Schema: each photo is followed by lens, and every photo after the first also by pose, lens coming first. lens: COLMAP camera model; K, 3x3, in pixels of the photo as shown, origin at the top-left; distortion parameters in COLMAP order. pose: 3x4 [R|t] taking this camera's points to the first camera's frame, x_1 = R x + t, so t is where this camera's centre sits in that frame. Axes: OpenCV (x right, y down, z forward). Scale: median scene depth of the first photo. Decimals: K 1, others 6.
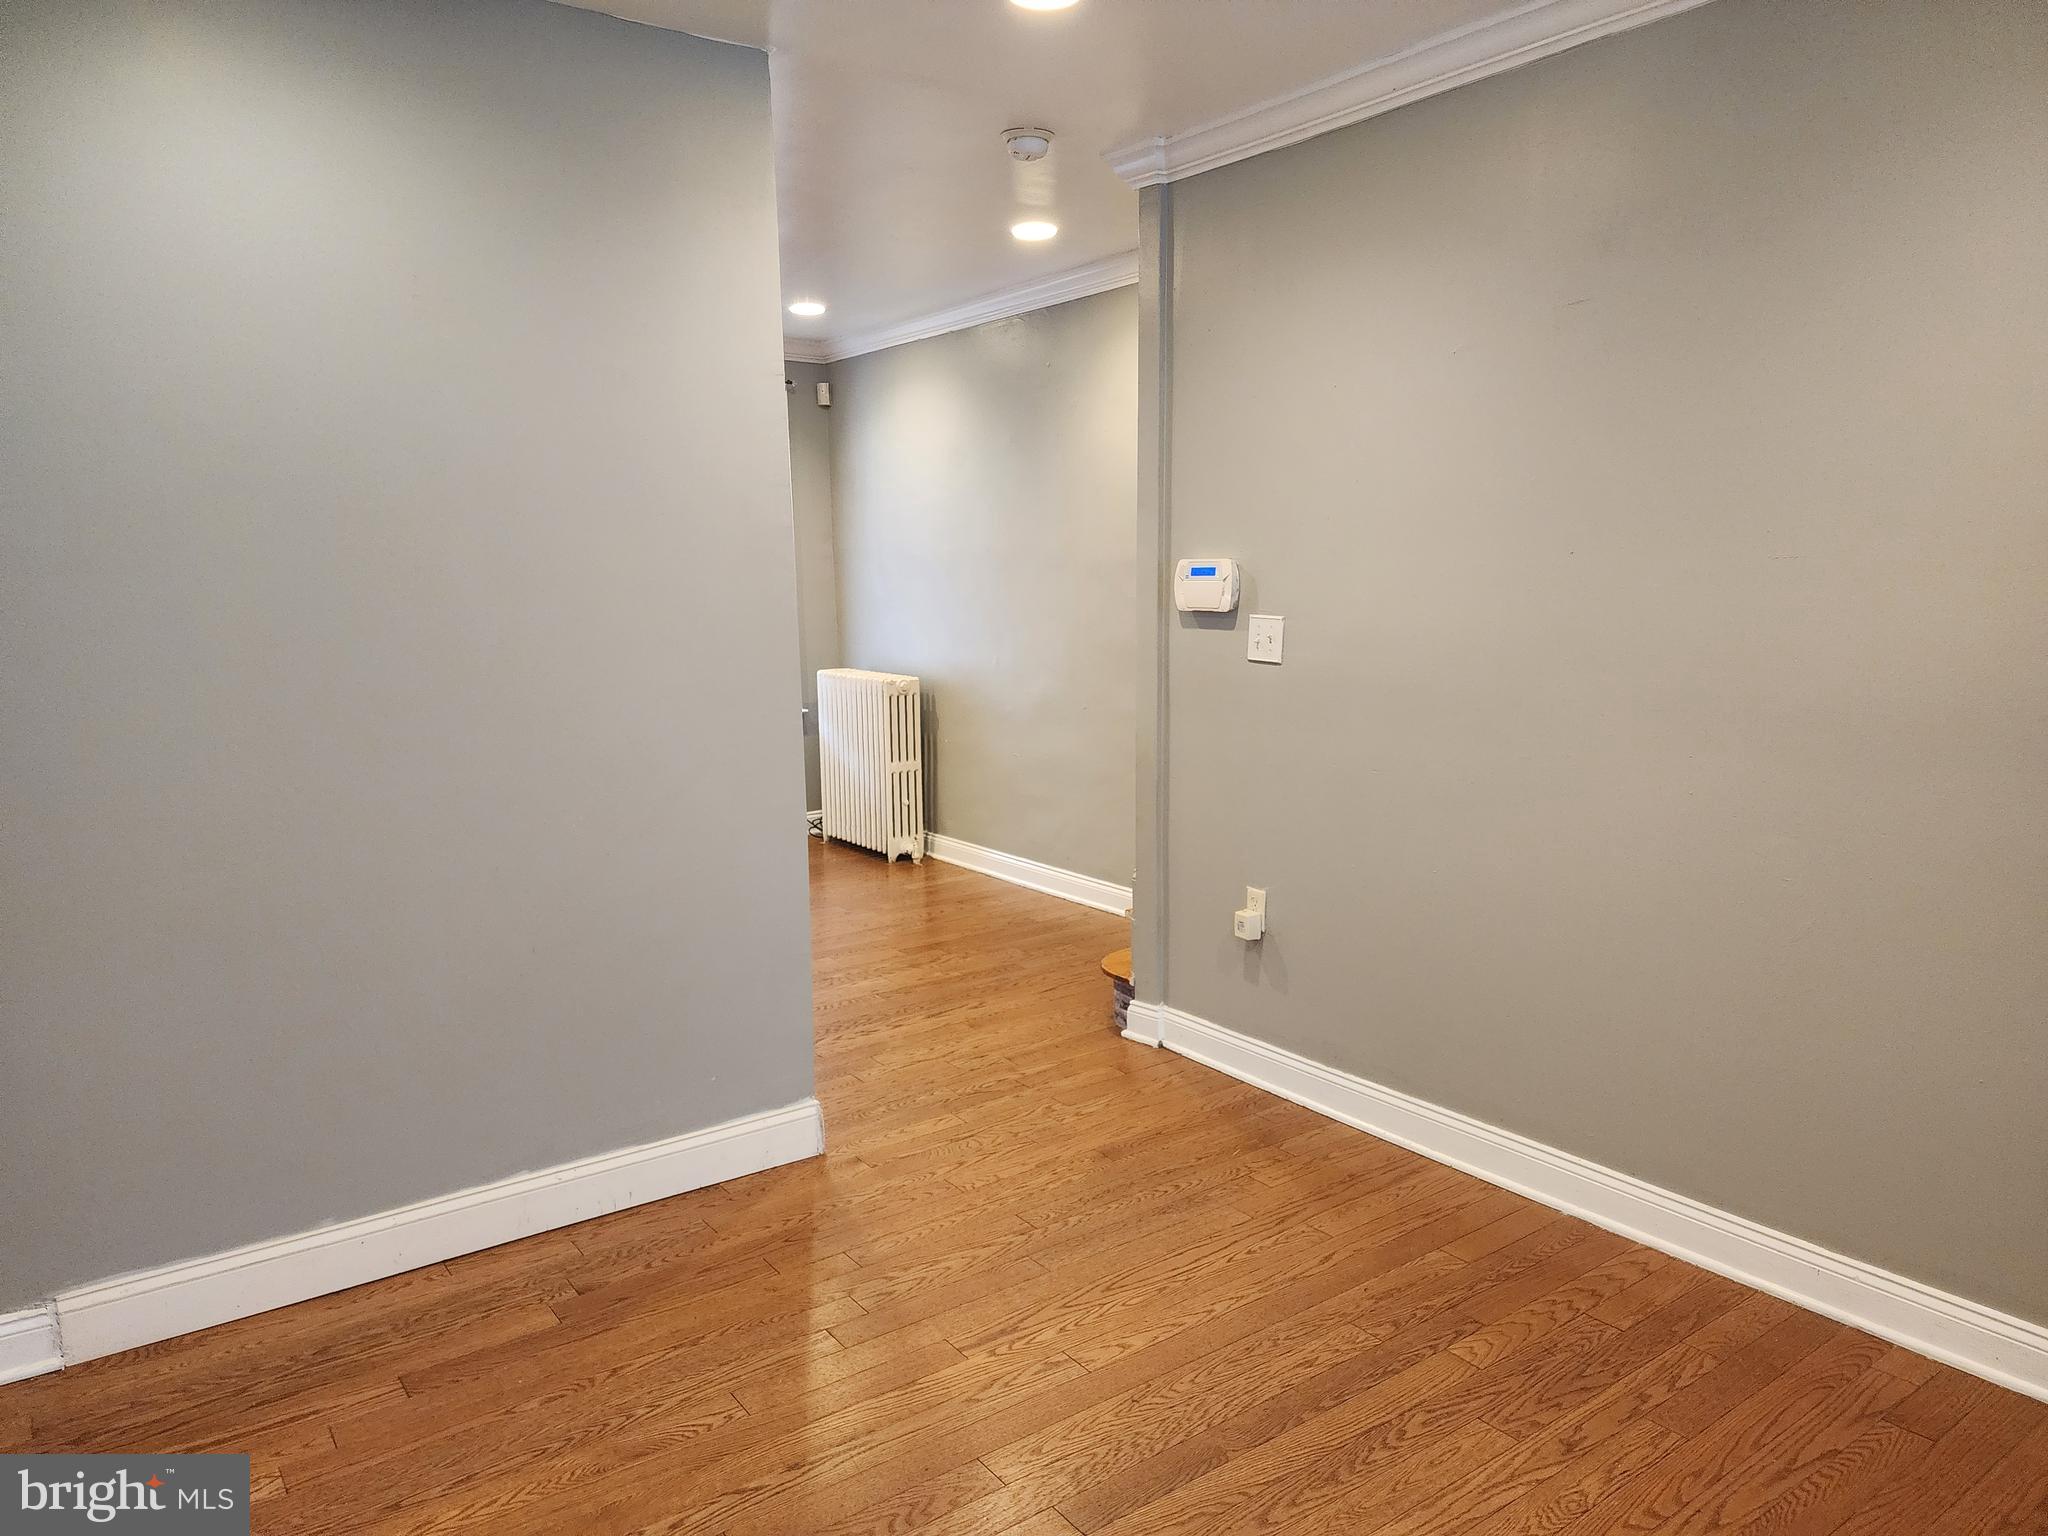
lens RADIAL K [[1374.3, 0, 1021.4], [0, 1374.3, 768.4], [0, 0, 1]] dist [0.070800, -0.060861]
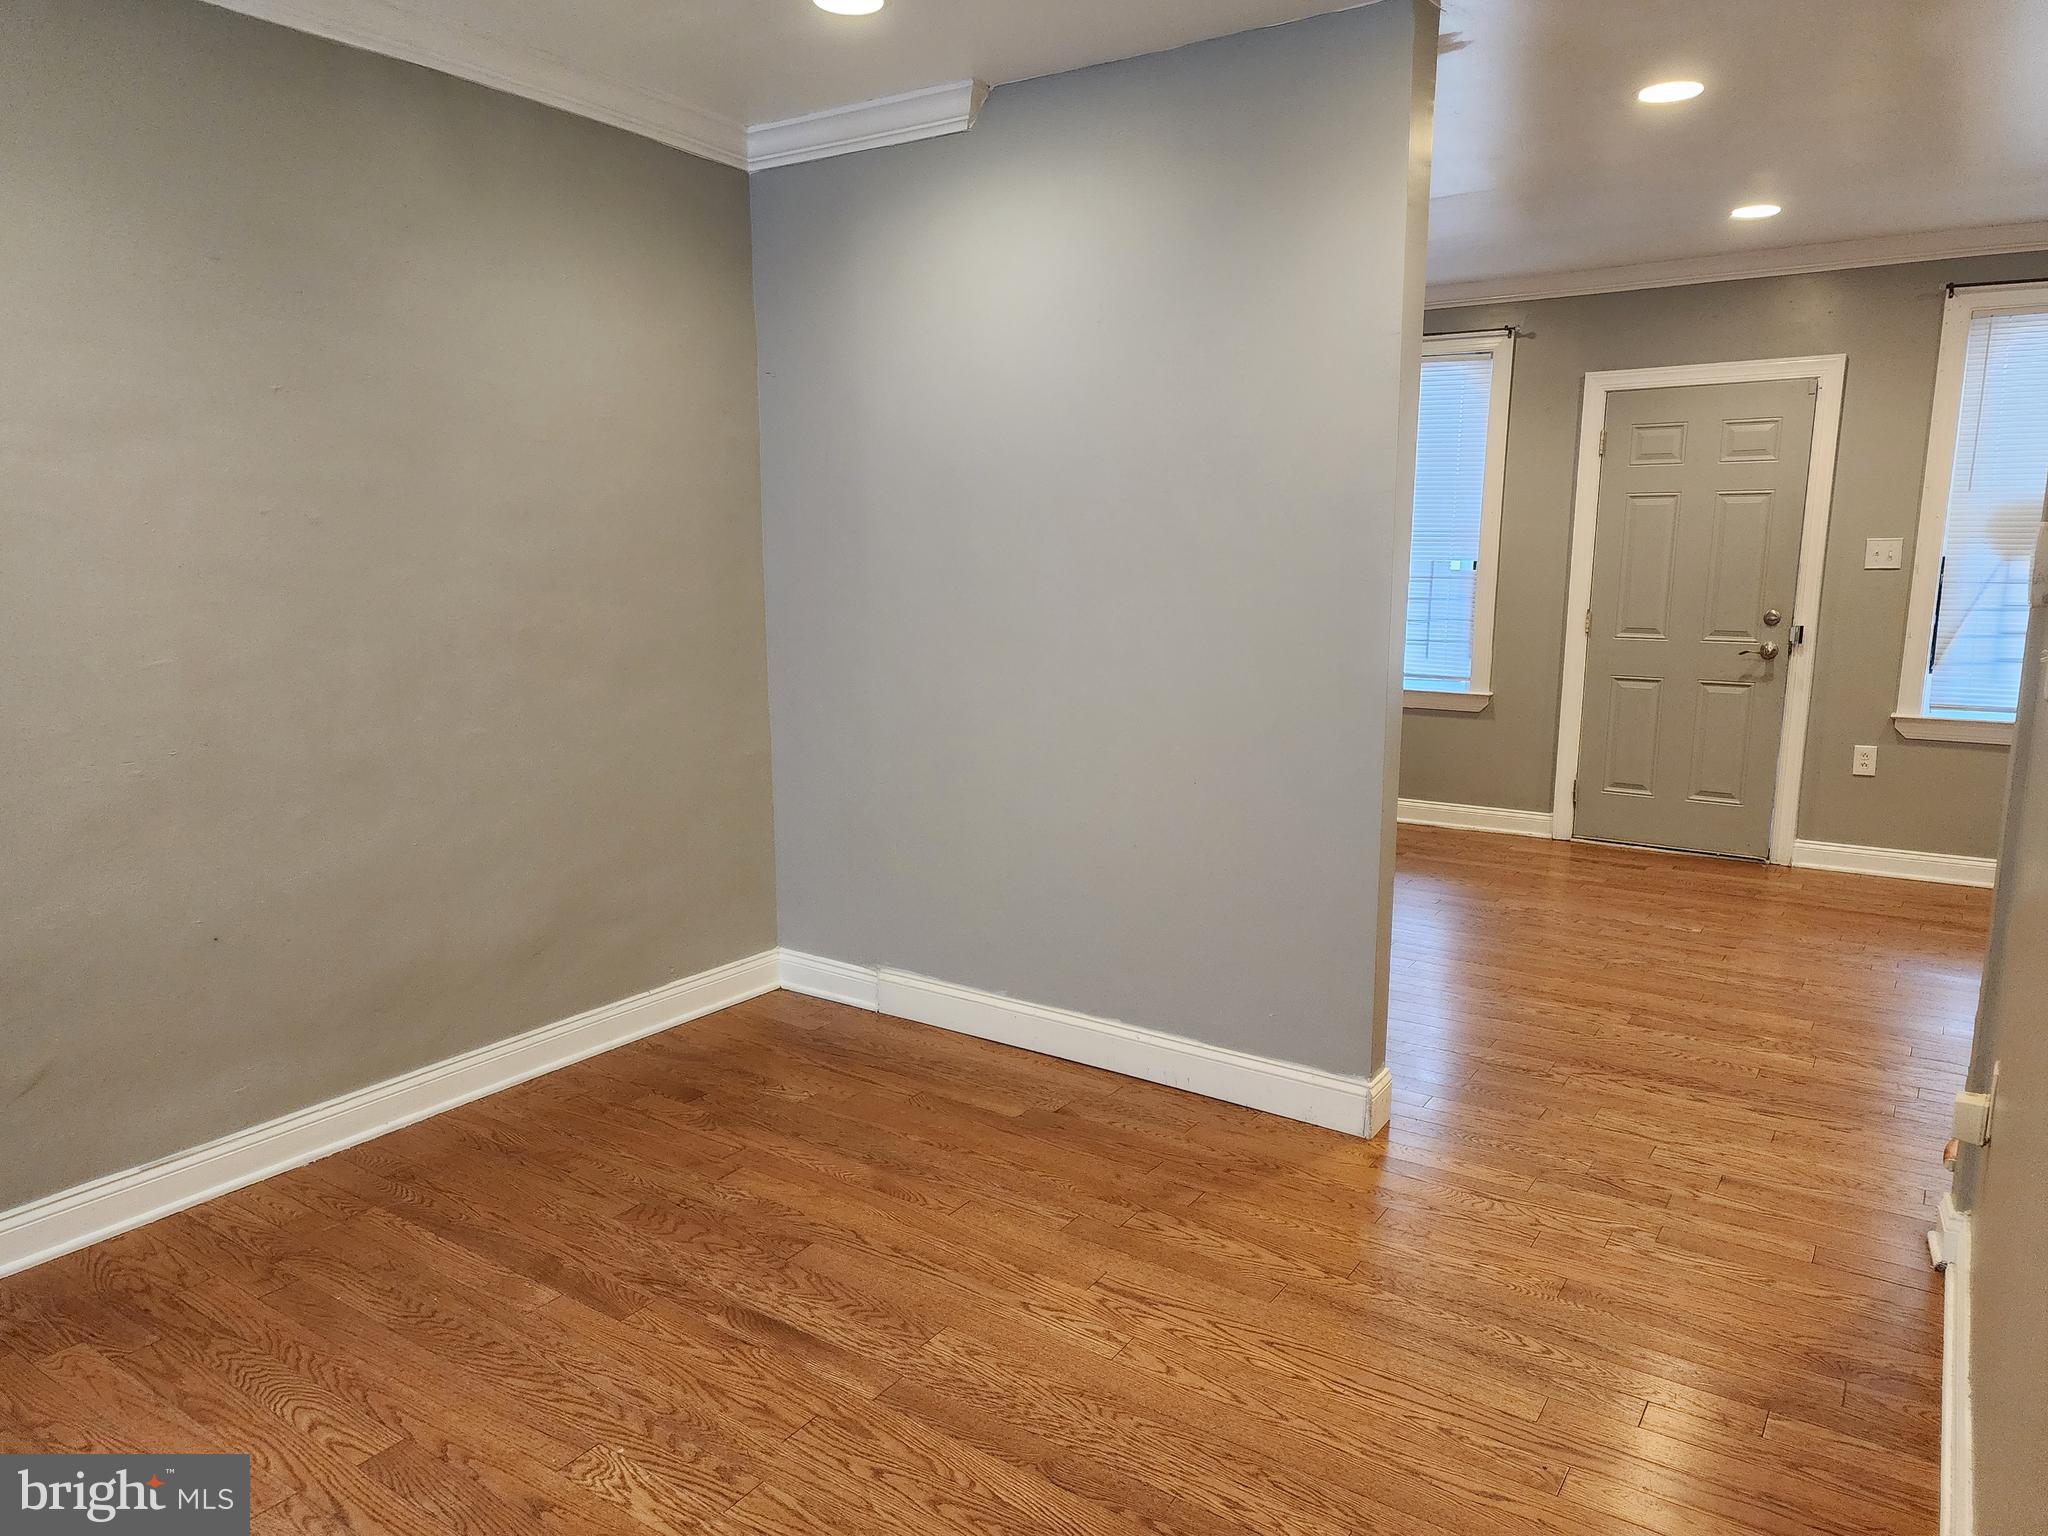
lens RADIAL K [[1374.3, 0, 1014.5], [0, 1374.3, 773.8], [0, 0, 1]] dist [0.070800, -0.060861]
pose [[0.343612, 0.170392, -0.923524, 0.756330], [-0.141995, 0.981522, 0.128261, -0.074089], [0.928315, 0.087064, 0.361458, 0.485819]]
